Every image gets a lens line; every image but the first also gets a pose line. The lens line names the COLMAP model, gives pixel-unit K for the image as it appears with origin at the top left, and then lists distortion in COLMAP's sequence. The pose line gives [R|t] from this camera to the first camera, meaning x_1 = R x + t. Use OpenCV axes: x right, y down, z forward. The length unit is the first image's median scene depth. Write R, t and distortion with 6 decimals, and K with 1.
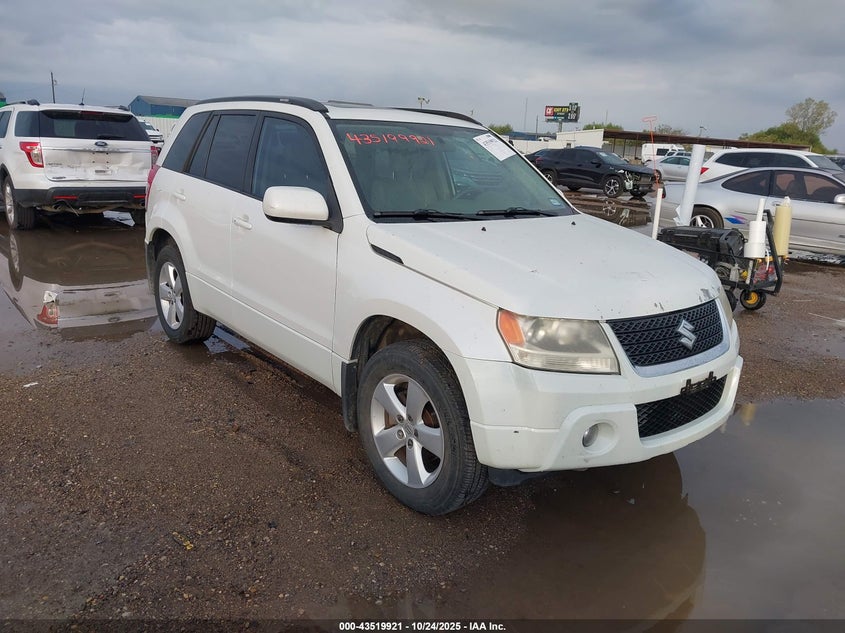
lens RADIAL K [[634.1, 0, 408.9], [0, 634.1, 317.1], [0, 0, 1]] dist [0.003045, -0.000968]
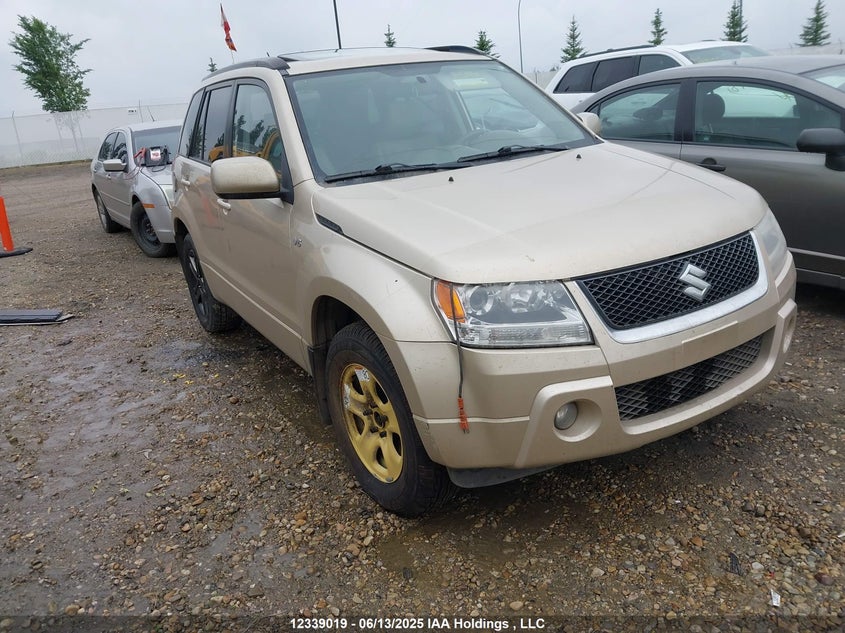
lens RADIAL K [[634.1, 0, 408.9], [0, 634.1, 317.1], [0, 0, 1]] dist [0.003045, -0.000968]
pose [[0.979904, -0.090720, -0.177646, 0.217096], [0.102831, 0.992877, 0.060180, -0.012892], [0.170921, -0.077238, 0.982253, 0.156498]]
